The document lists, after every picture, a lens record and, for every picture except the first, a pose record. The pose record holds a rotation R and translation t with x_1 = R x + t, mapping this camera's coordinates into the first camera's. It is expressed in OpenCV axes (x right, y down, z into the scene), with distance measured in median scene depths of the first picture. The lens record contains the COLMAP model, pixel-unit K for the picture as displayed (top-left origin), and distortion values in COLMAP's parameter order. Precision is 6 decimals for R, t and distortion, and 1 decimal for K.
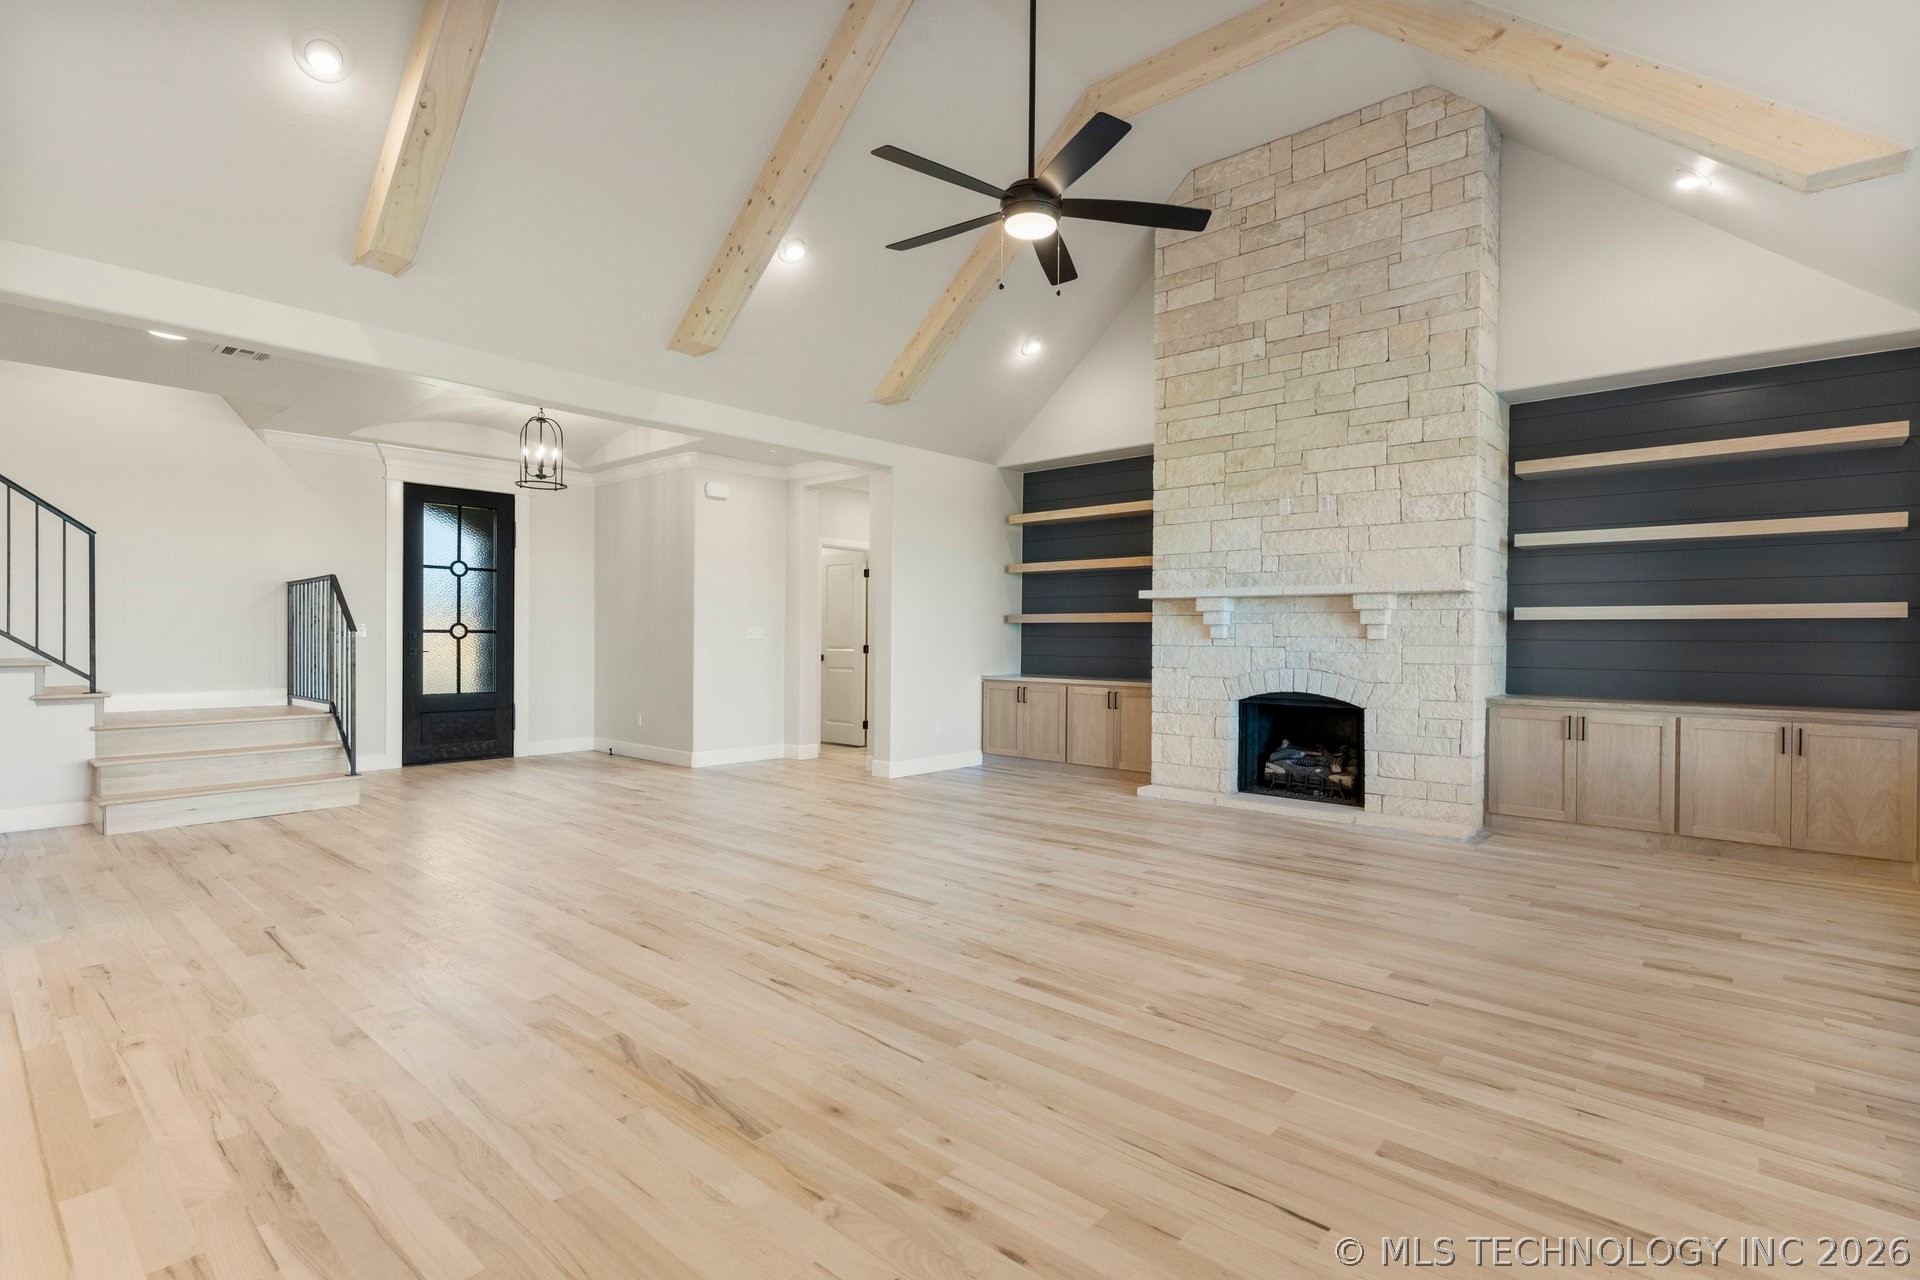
lens RADIAL K [[918.7, 0, 959.9], [0, 918.7, 640.9], [0, 0, 1]] dist [0.005275, 0.000771]
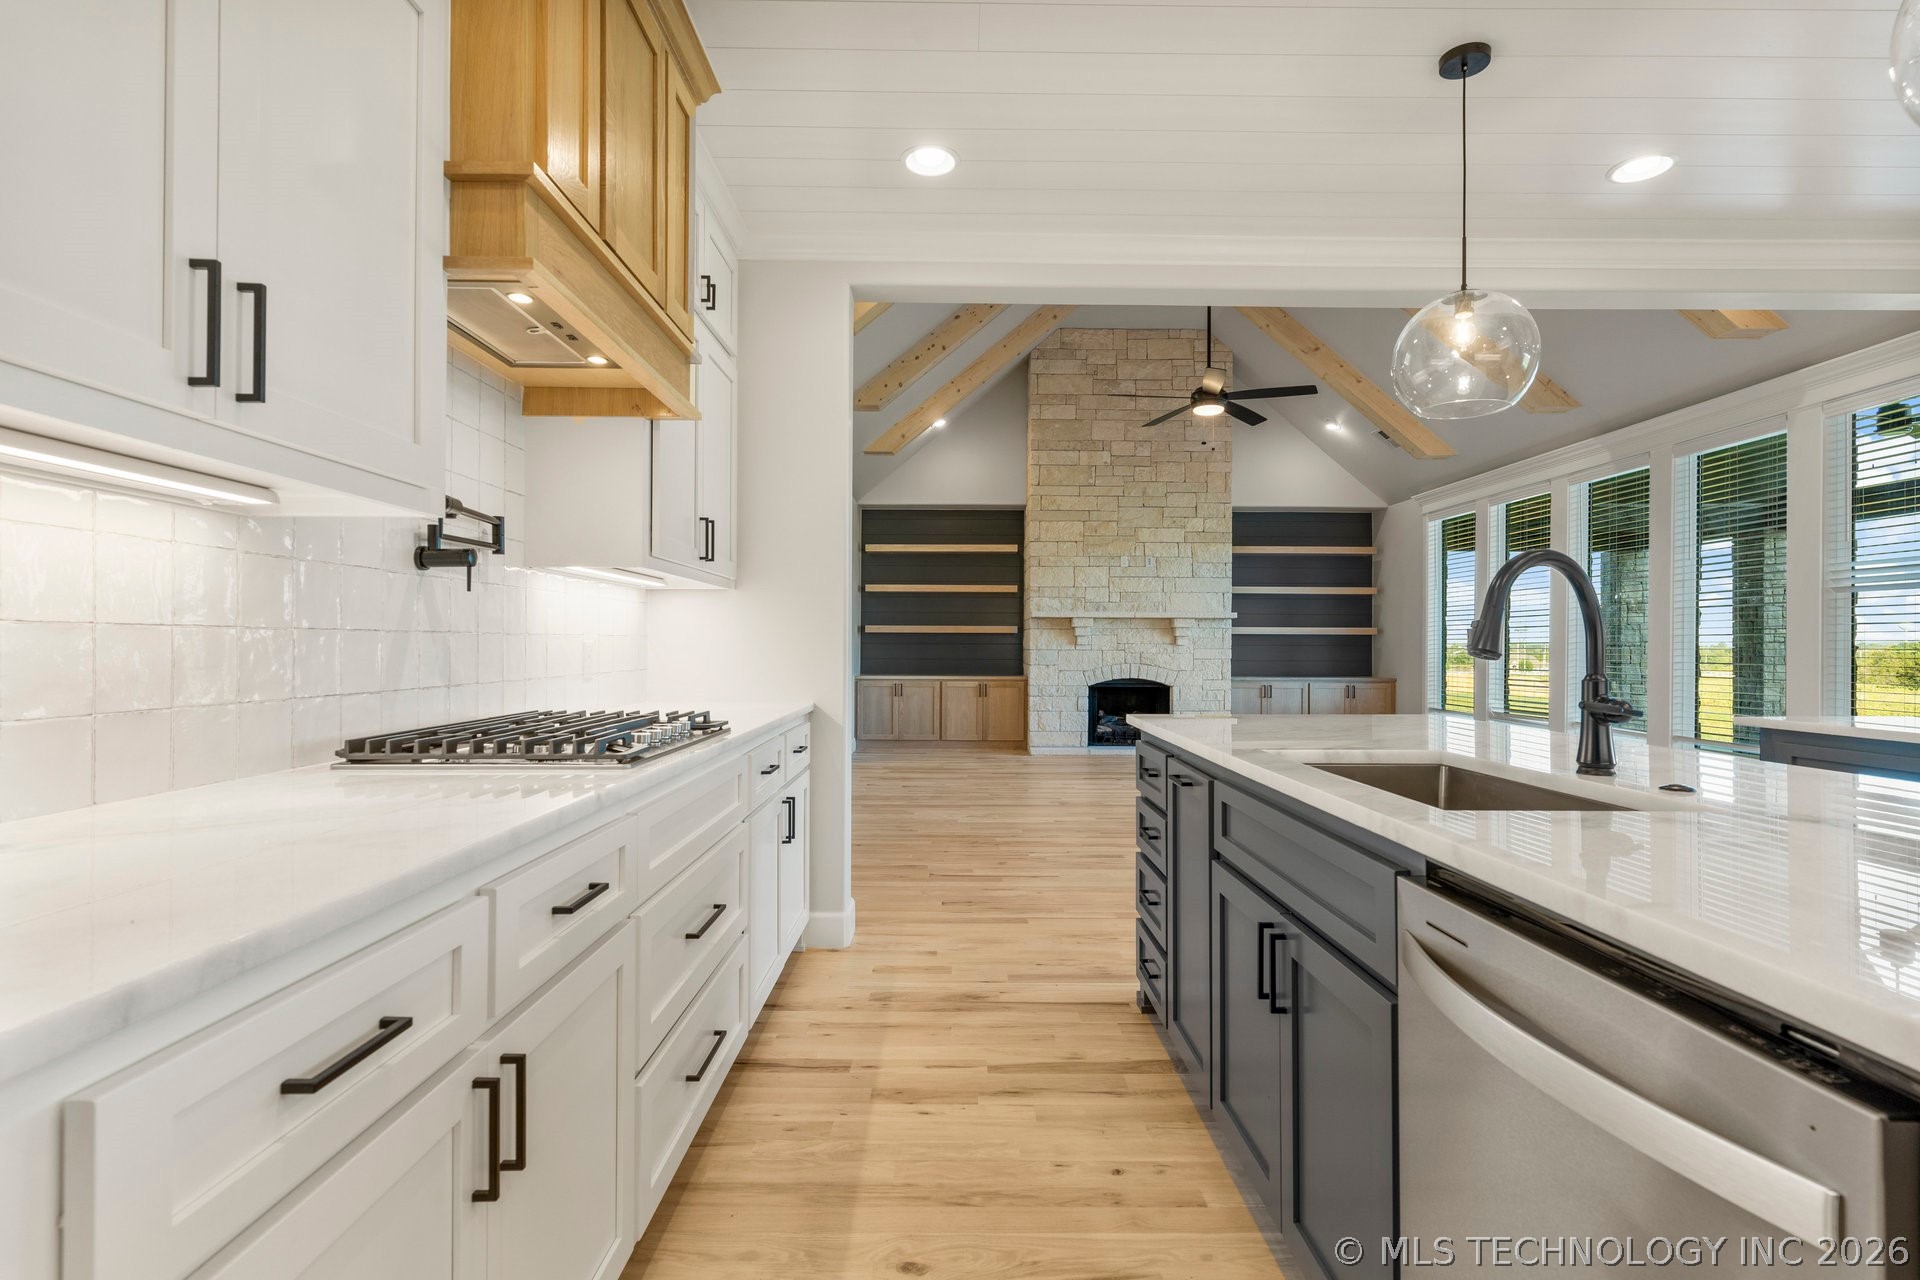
lens RADIAL K [[918.7, 0, 963.7], [0, 918.7, 640.3], [0, 0, 1]] dist [0.005275, 0.000771]
pose [[0.740603, -0.000438, 0.671943, -0.876198], [0.004479, 0.999981, -0.004285, -0.004399], [-0.671928, 0.006184, 0.740591, 0.012808]]
